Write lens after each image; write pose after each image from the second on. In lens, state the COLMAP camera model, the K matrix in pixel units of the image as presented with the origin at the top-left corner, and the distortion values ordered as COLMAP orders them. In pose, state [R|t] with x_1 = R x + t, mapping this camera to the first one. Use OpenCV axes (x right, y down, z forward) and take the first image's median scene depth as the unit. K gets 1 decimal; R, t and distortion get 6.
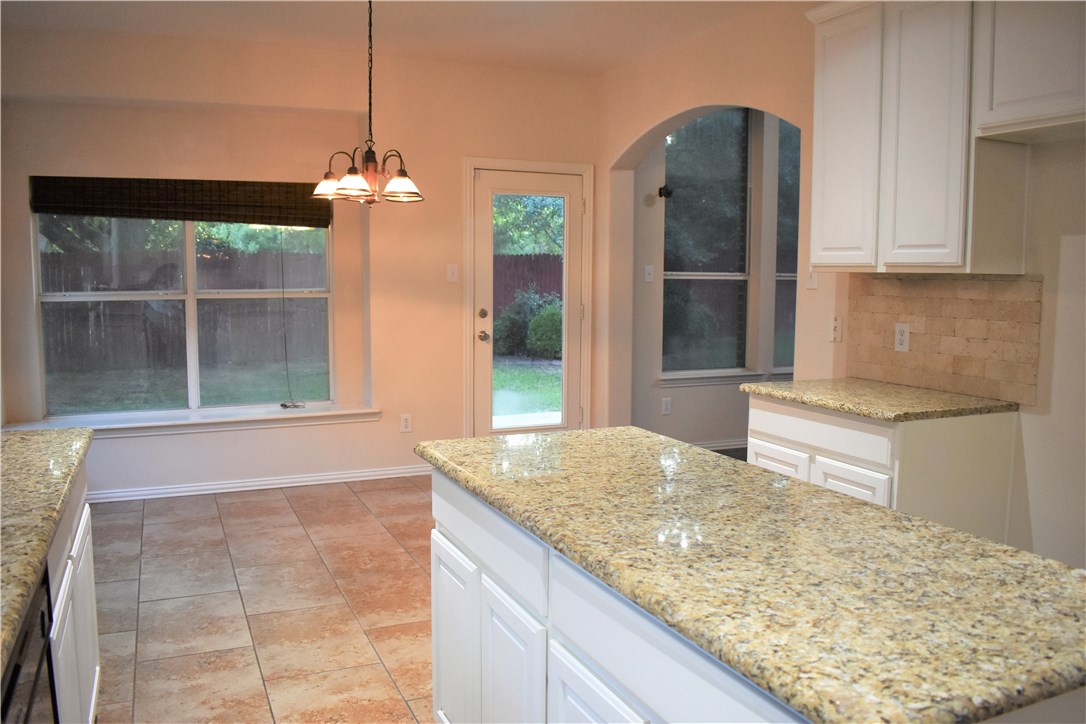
lens RADIAL K [[876.2, 0, 545.4], [0, 876.2, 362.8], [0, 0, 1]] dist [-0.094699, 0.018506]
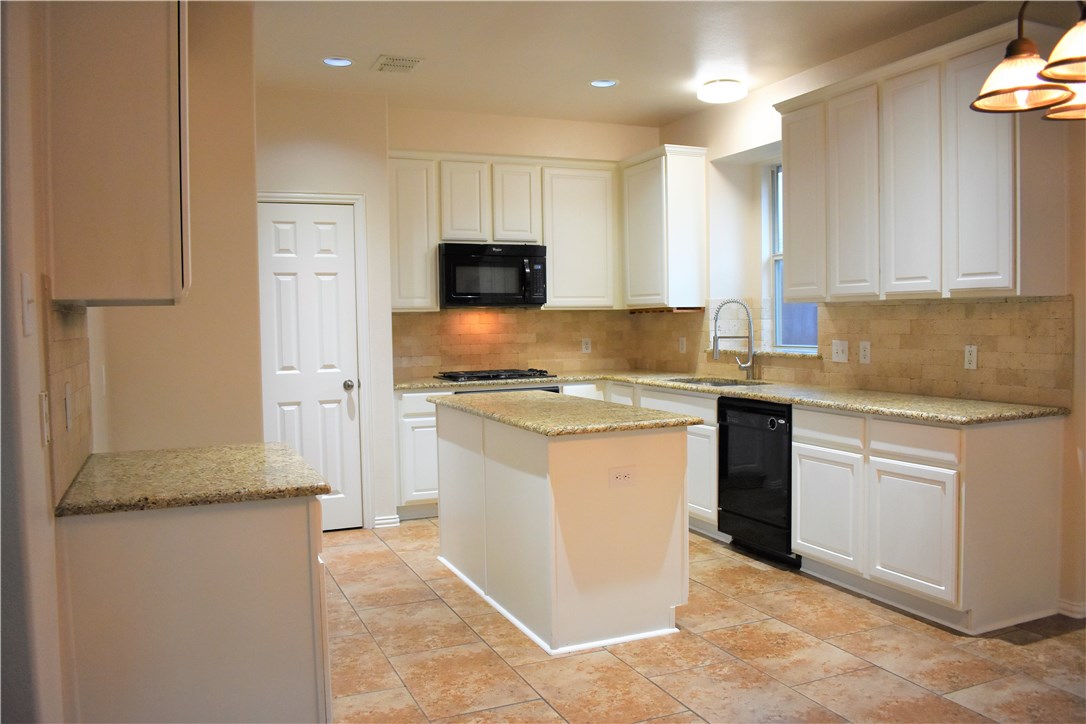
lens RADIAL K [[876.2, 0, 545.4], [0, 876.2, 362.8], [0, 0, 1]] dist [-0.094699, 0.018506]
pose [[-0.999842, 0.008342, 0.015668, 0.074919], [0.010632, 0.988286, 0.152245, -0.178327], [-0.014215, 0.152387, -0.988219, 1.900643]]
